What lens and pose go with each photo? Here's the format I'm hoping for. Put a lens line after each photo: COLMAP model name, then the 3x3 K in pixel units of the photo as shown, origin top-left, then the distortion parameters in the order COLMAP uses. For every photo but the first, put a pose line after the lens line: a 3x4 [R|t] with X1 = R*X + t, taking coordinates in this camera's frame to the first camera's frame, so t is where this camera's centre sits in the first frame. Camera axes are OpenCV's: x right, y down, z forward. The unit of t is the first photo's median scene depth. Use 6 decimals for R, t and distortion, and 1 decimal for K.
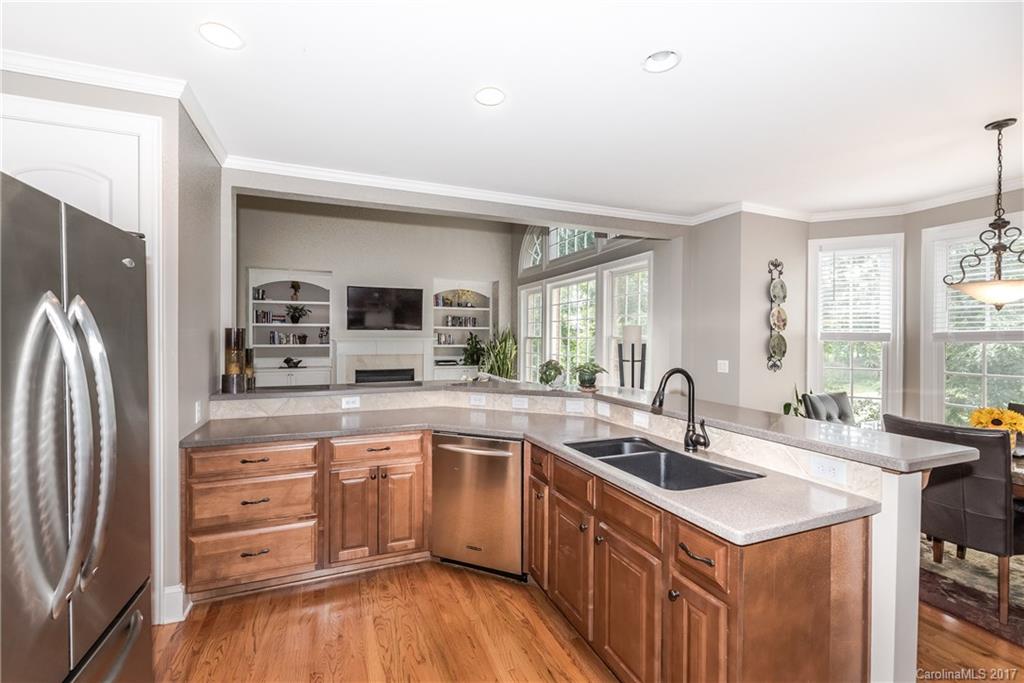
lens RADIAL K [[444.5, 0, 517.5], [0, 444.5, 338.0], [0, 0, 1]] dist [0.002560, -0.000601]
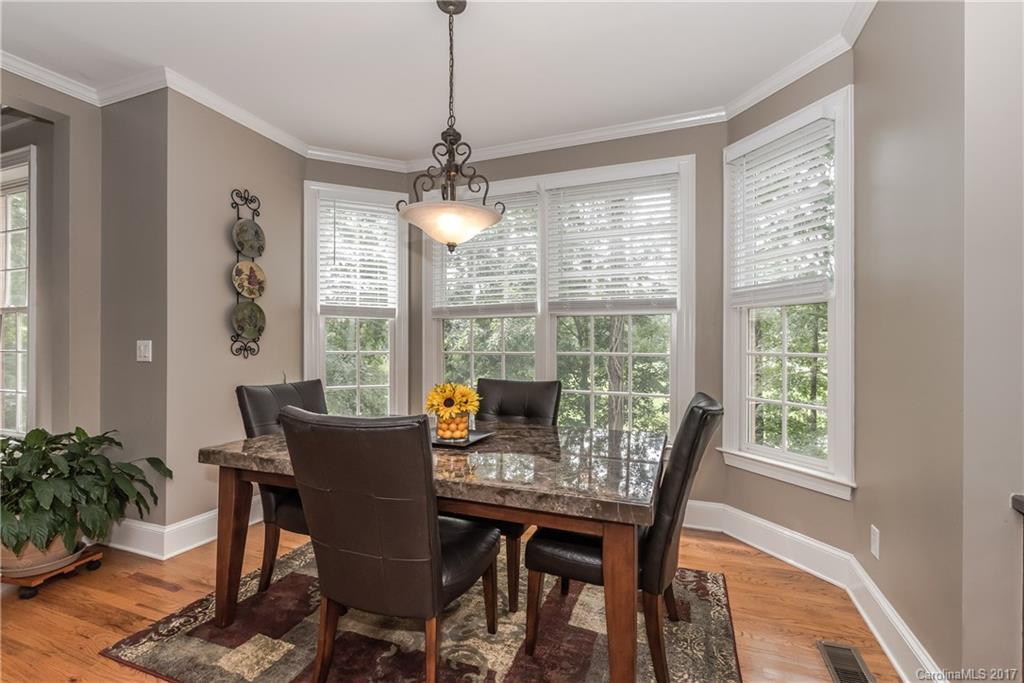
lens RADIAL K [[444.5, 0, 508.6], [0, 444.5, 344.5], [0, 0, 1]] dist [0.002560, -0.000601]
pose [[0.688600, -0.013697, 0.725012, 0.366916], [0.008749, 0.999906, 0.010580, 0.051606], [-0.725089, -0.000942, 0.688654, 0.254493]]
